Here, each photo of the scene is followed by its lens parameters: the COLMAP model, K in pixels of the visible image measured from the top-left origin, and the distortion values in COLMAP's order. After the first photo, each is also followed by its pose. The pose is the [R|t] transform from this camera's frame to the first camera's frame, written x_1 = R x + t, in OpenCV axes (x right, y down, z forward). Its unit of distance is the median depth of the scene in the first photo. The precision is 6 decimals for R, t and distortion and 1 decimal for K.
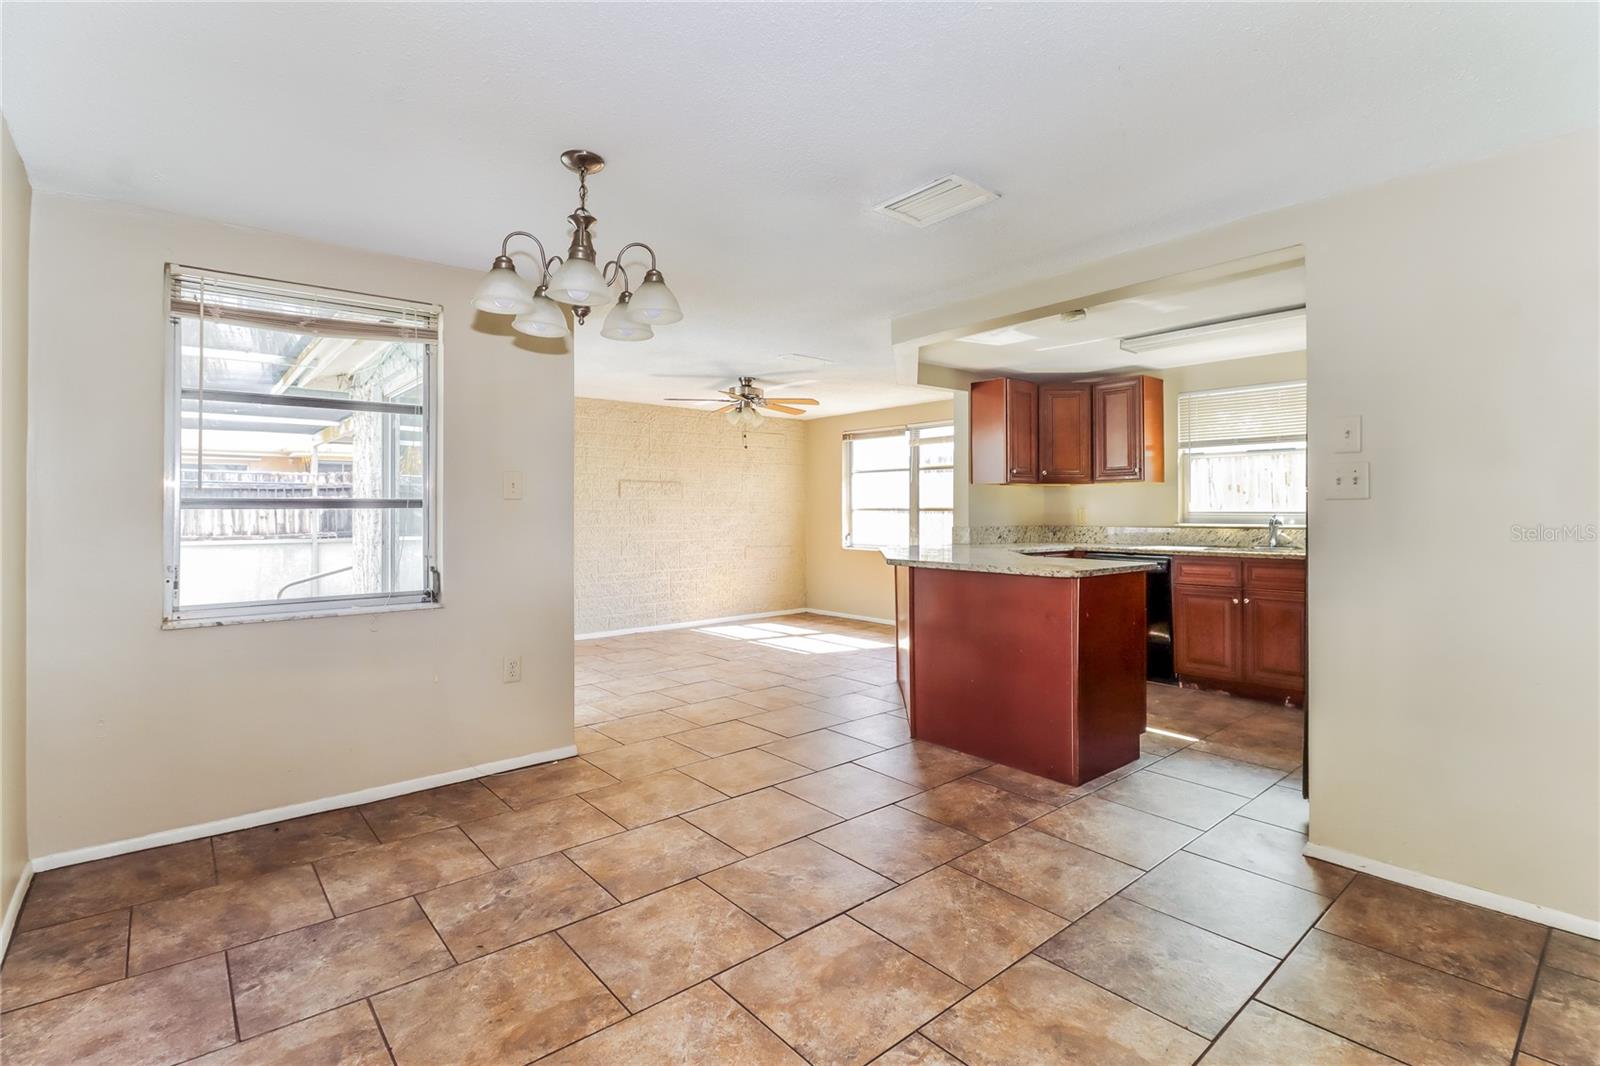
lens RADIAL K [[739.6, 0, 813.8], [0, 739.6, 506.8], [0, 0, 1]] dist [0.024722, -0.015247]
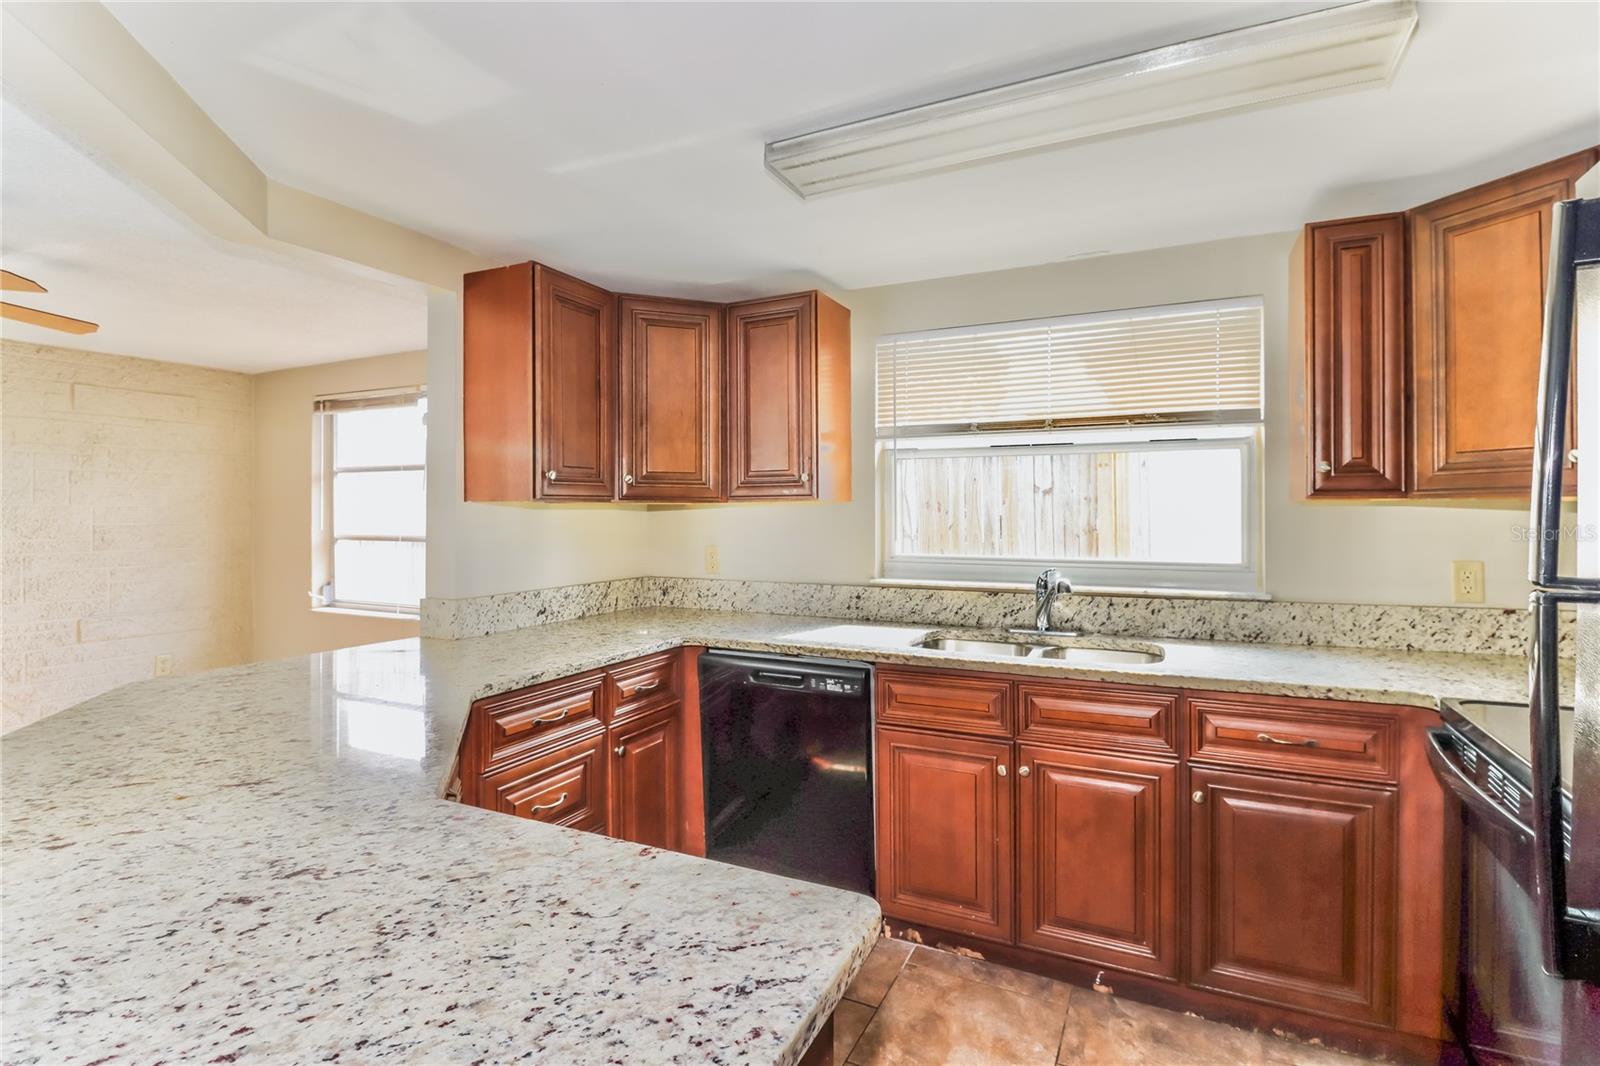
lens RADIAL K [[759.1, 0, 821.2], [0, 759.1, 507.5], [0, 0, 1]] dist [0.000941, -0.013029]
pose [[0.909390, 0.002766, 0.415936, 0.249196], [-0.000748, 0.999987, -0.005014, -0.028605], [-0.415945, 0.004249, 0.909380, 0.569012]]
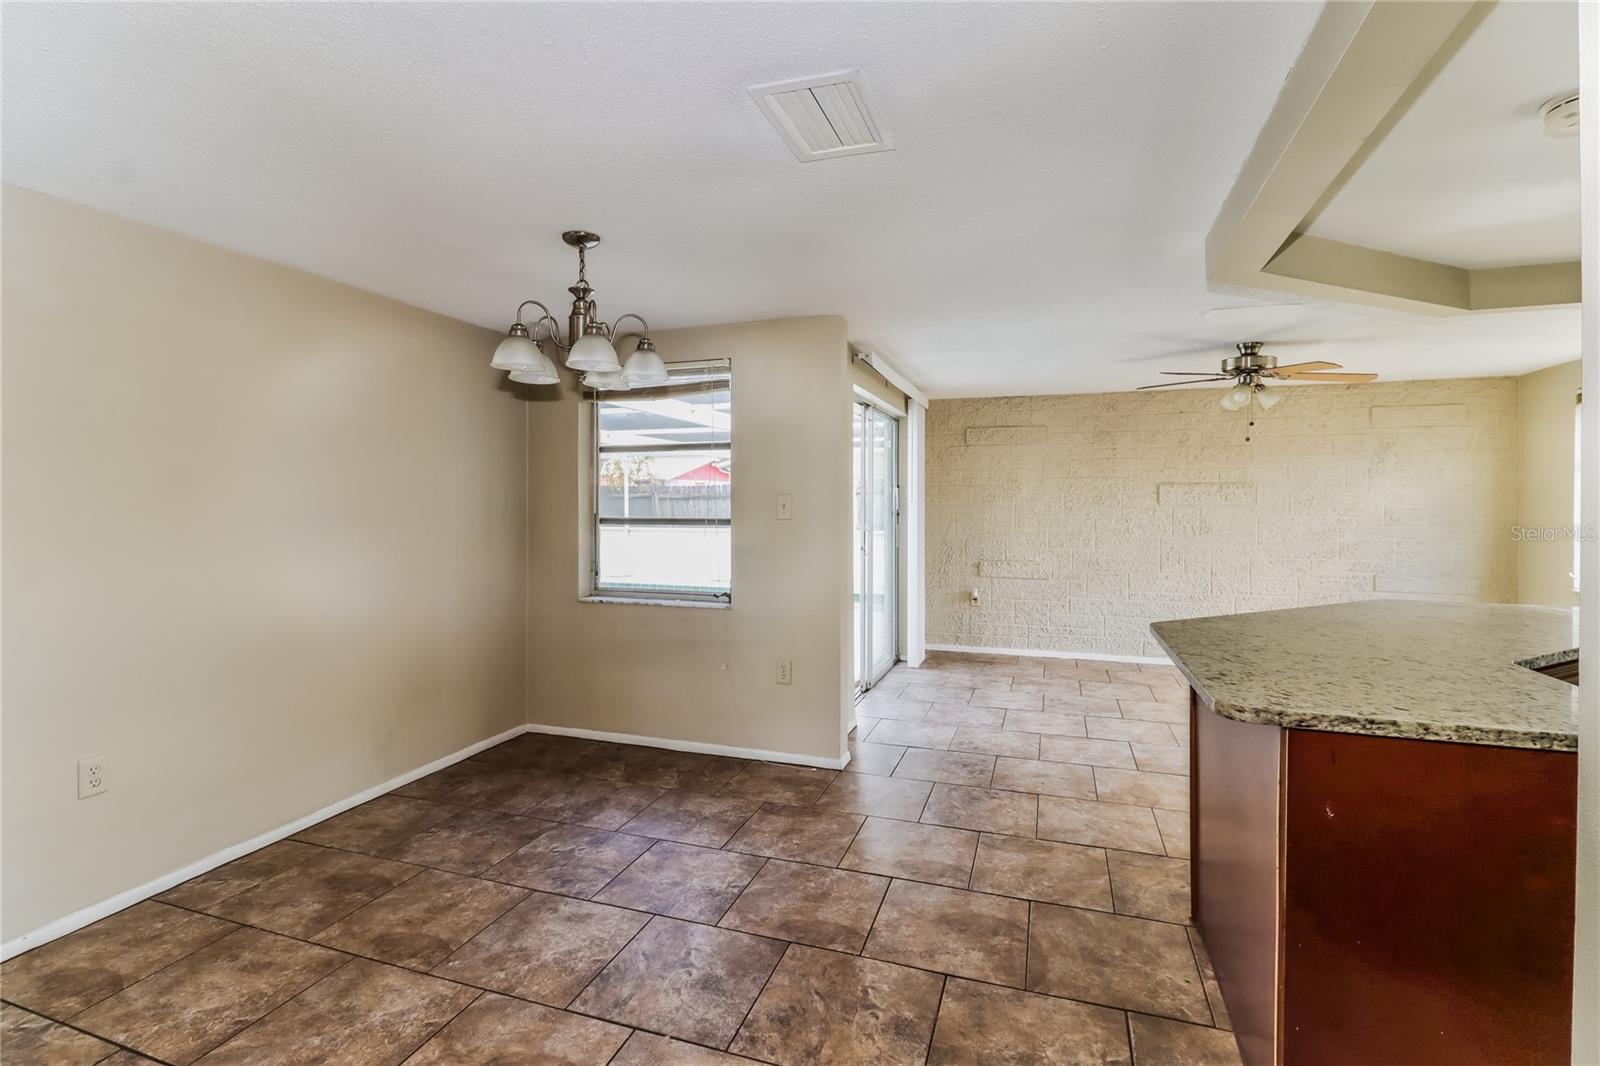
lens RADIAL K [[739.6, 0, 813.8], [0, 739.6, 506.8], [0, 0, 1]] dist [0.024722, -0.015247]
pose [[0.520960, 0.011135, -0.853508, 0.383253], [0.000917, 0.999907, 0.013604, -0.030447], [0.853581, -0.007870, 0.520901, 0.317504]]
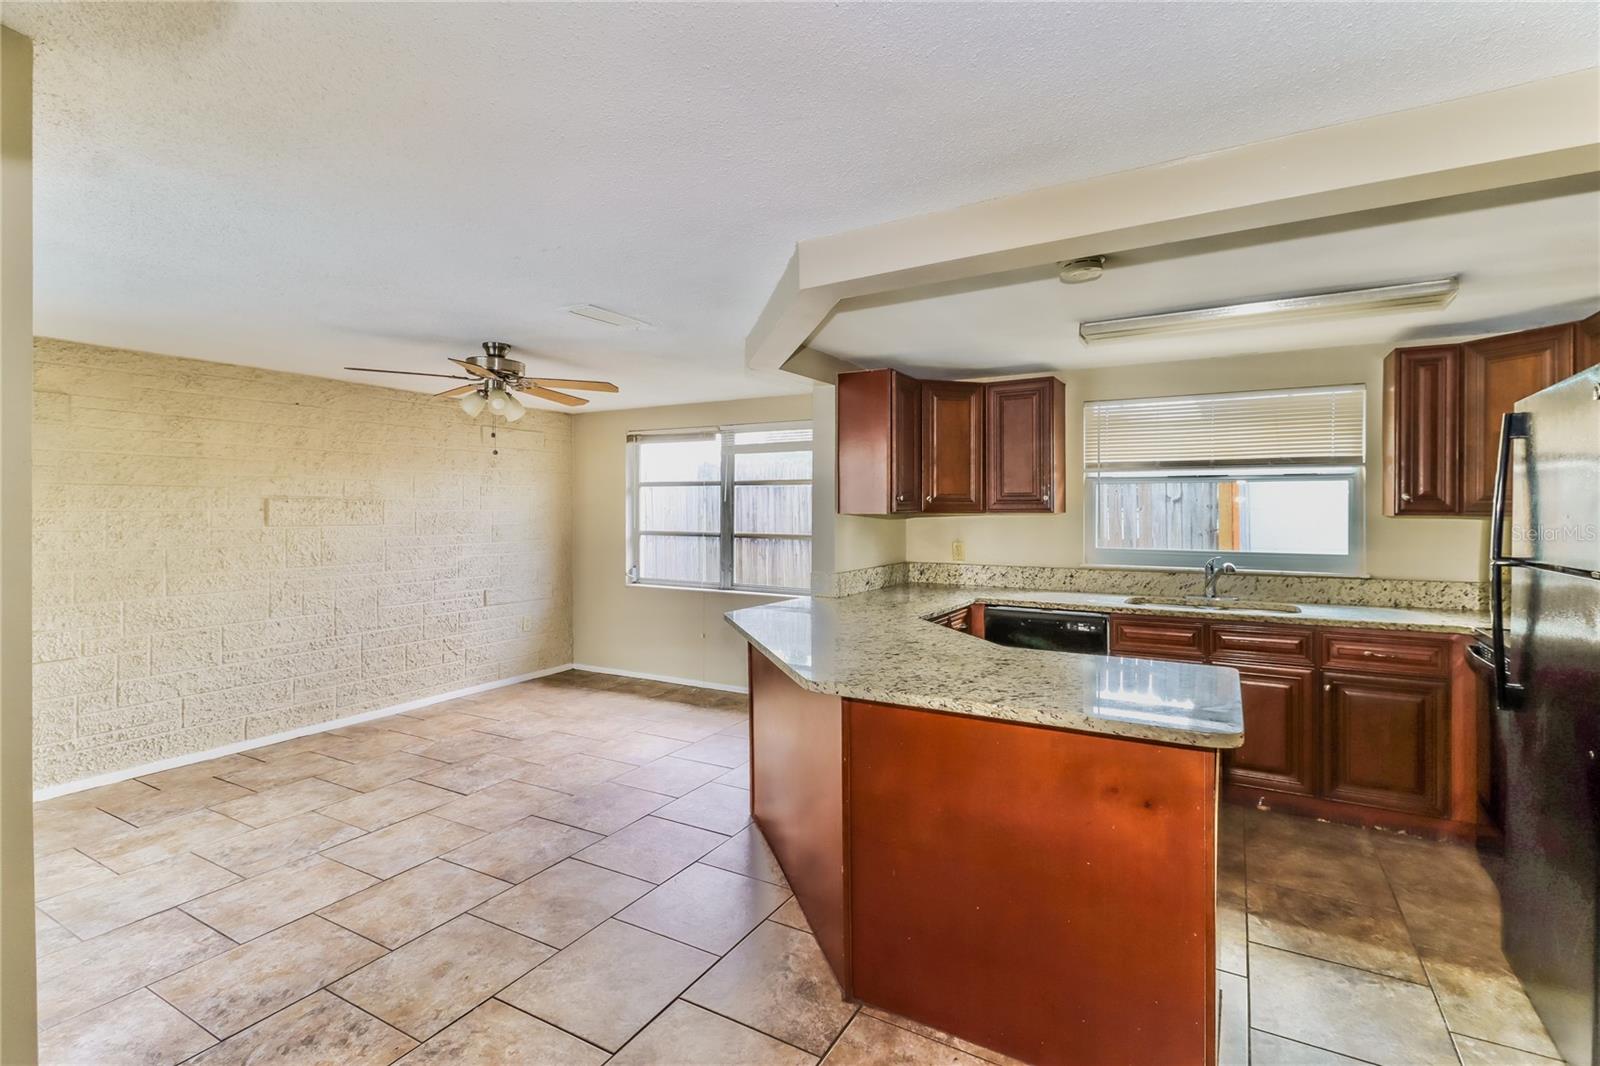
lens RADIAL K [[739.6, 0, 813.8], [0, 739.6, 506.8], [0, 0, 1]] dist [0.024722, -0.015247]
pose [[0.941569, 0.002748, 0.336809, -0.060560], [-0.002926, 0.999996, 0.000022, -0.042169], [-0.336807, -0.001006, 0.941573, 0.375746]]
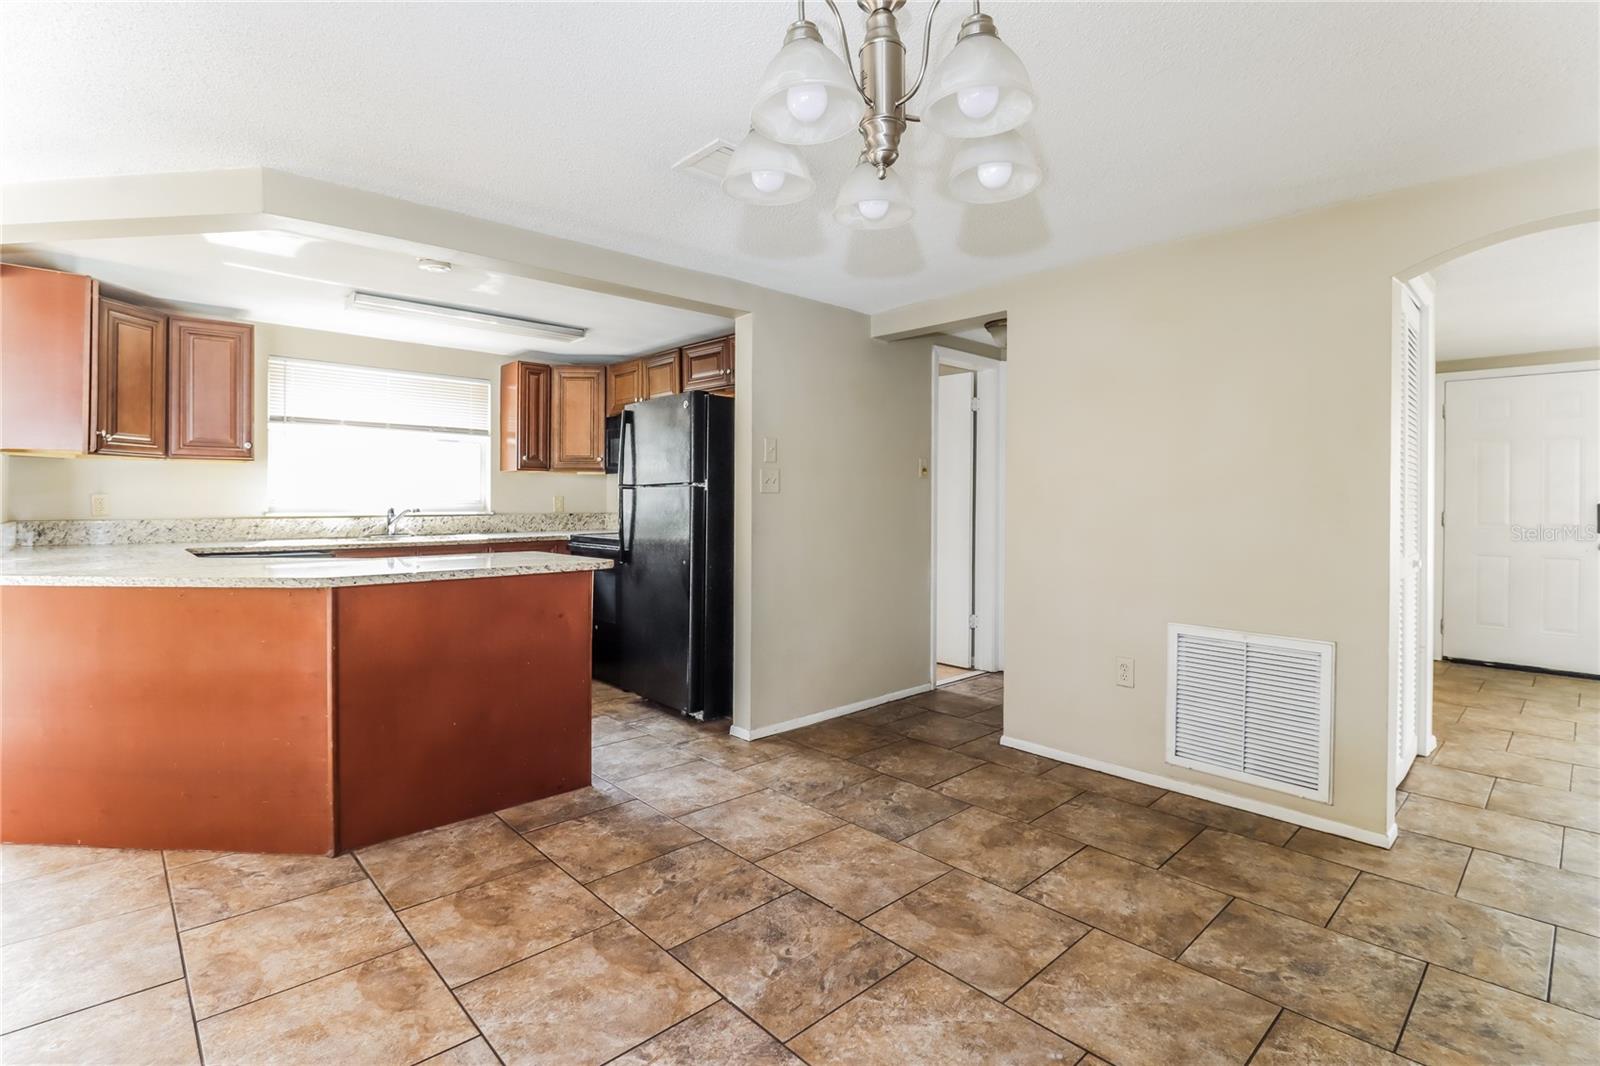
lens RADIAL K [[762.2, 0, 787.7], [0, 762.2, 501.1], [0, 0, 1]] dist [-0.008404, 0.000013]
pose [[-0.023816, -0.002614, 0.999713, -0.405321], [-0.009348, 0.999953, 0.002392, 0.001447], [-0.999673, -0.009288, -0.023840, 0.486008]]
